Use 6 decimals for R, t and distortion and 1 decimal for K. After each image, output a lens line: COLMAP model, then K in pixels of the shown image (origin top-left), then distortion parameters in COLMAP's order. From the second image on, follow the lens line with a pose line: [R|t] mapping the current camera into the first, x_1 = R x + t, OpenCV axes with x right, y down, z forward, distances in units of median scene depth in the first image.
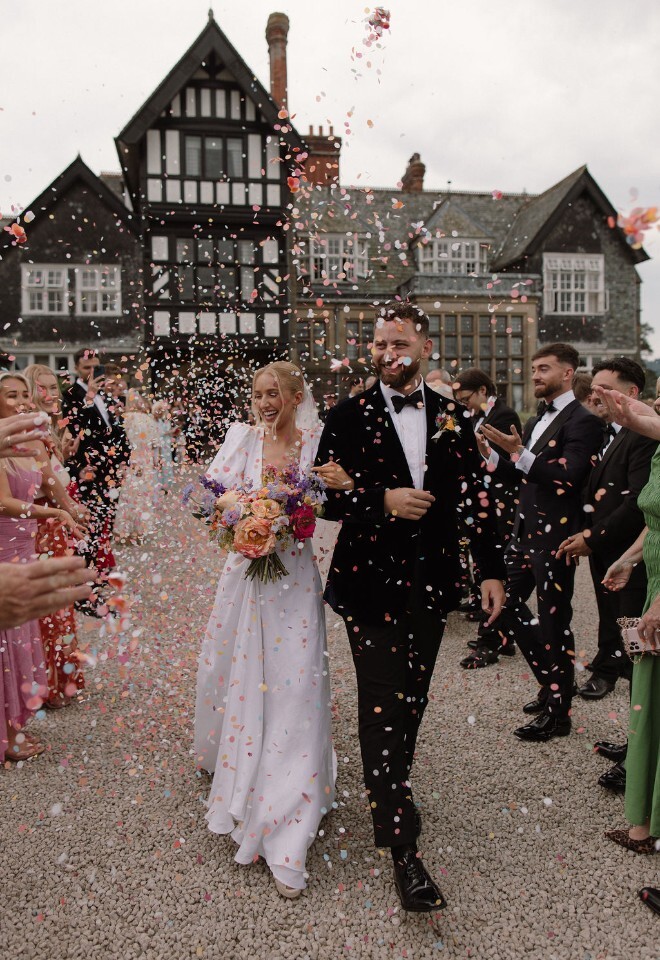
lens RADIAL K [[733.9, 0, 330.0], [0, 733.9, 480.0], [0, 0, 1]] dist [-0.004269, -0.004708]
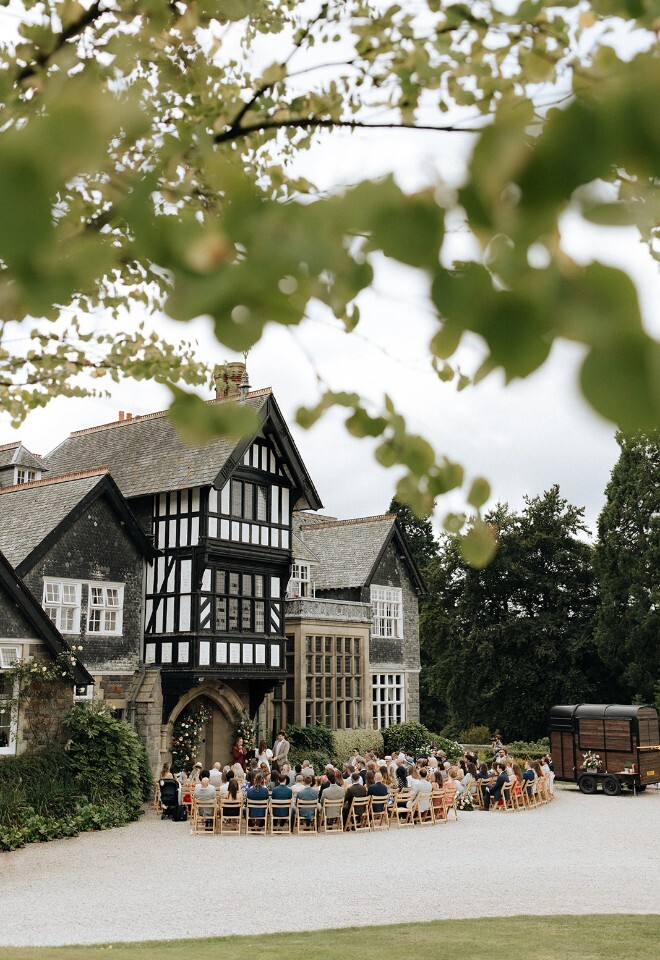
lens RADIAL K [[1028.4, 0, 330.0], [0, 1028.4, 480.0], [0, 0, 1]] dist [-0.003708, -0.001394]
pose [[0.739793, 0.141476, 0.657793, -1.059681], [0.043274, 0.965615, -0.256350, -0.074197], [-0.671442, 0.218112, 0.708233, -0.163845]]
